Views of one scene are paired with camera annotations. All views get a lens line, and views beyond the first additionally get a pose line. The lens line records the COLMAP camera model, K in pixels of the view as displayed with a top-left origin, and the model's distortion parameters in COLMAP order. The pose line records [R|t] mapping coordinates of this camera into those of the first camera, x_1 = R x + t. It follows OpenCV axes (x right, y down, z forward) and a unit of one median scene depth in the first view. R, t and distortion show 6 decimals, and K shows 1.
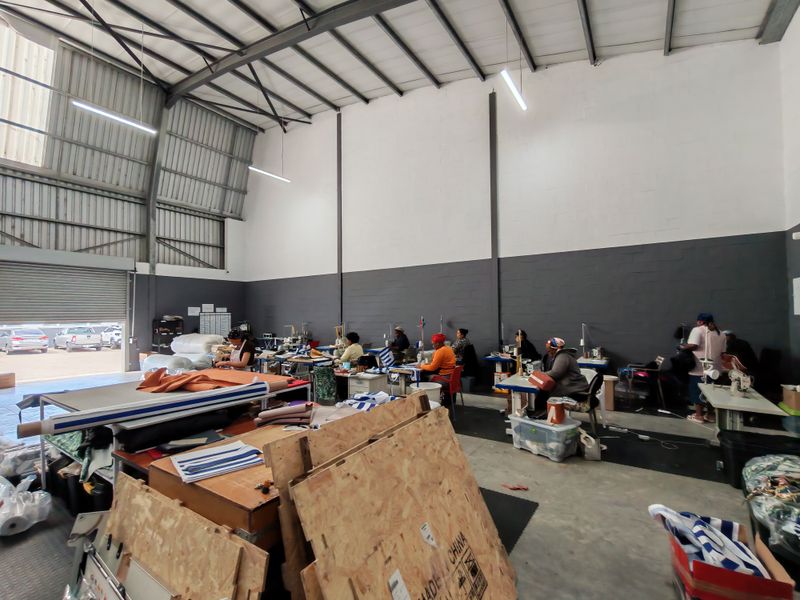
lens RADIAL K [[367.9, 0, 398.4], [0, 367.9, 302.4], [0, 0, 1]] dist [0.001374, 0.000910]
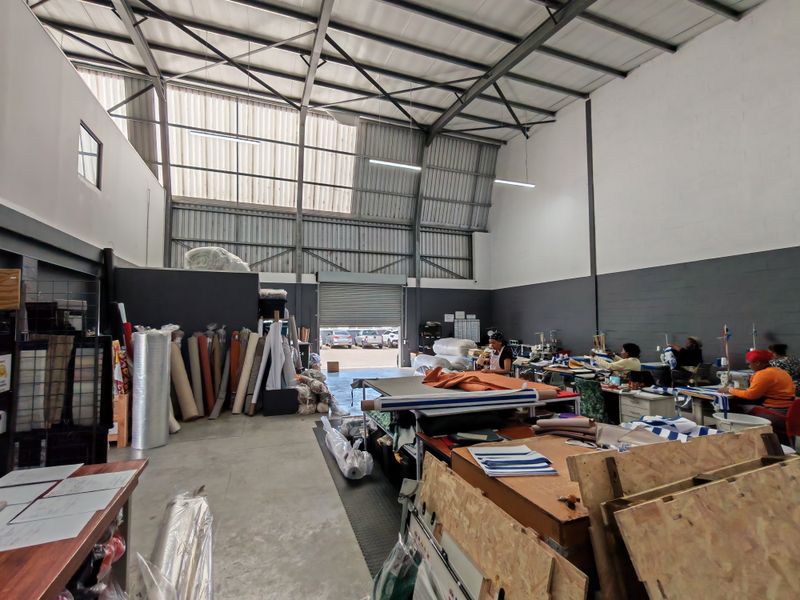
lens RADIAL K [[367.9, 0, 398.4], [0, 367.9, 302.4], [0, 0, 1]] dist [0.001374, 0.000910]
pose [[0.809616, -0.023897, -0.586473, -0.035701], [0.012907, 0.999654, -0.022915, 0.000095], [0.586818, 0.010983, 0.809645, -0.010200]]
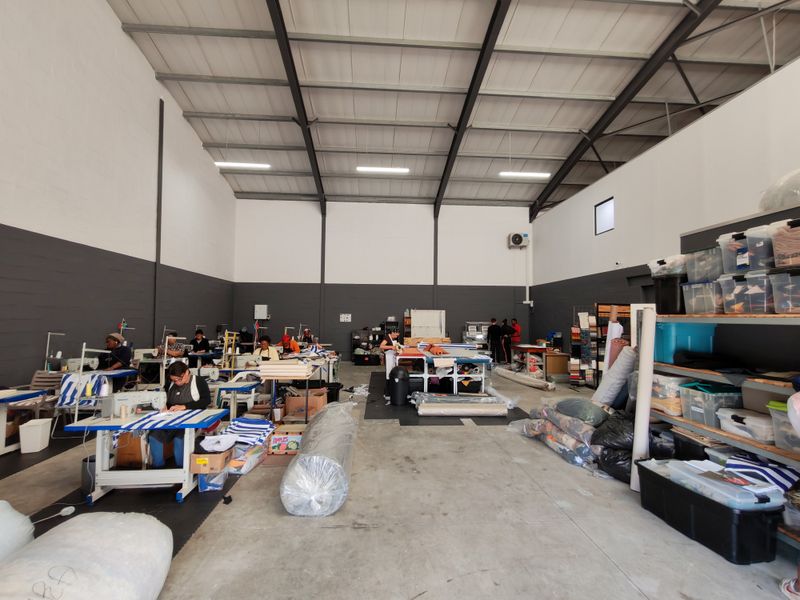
lens RADIAL K [[367.9, 0, 398.4], [0, 367.9, 302.4], [0, 0, 1]] dist [0.001374, 0.000910]
pose [[-0.611040, 0.036814, 0.790743, -1.300703], [-0.027756, 0.997307, -0.067880, 0.054705], [-0.791113, -0.063425, -0.608373, 1.503971]]
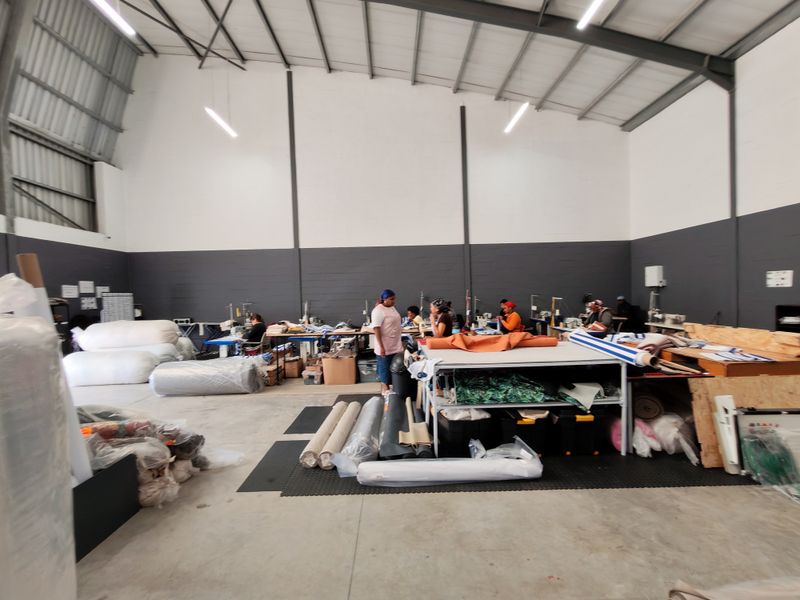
lens RADIAL K [[367.9, 0, 398.4], [0, 367.9, 302.4], [0, 0, 1]] dist [0.001374, 0.000910]
pose [[0.820330, -0.026038, 0.571297, -0.873168], [-0.000099, 0.998956, 0.045672, 0.025789], [-0.571890, -0.037522, 0.819472, 0.152457]]
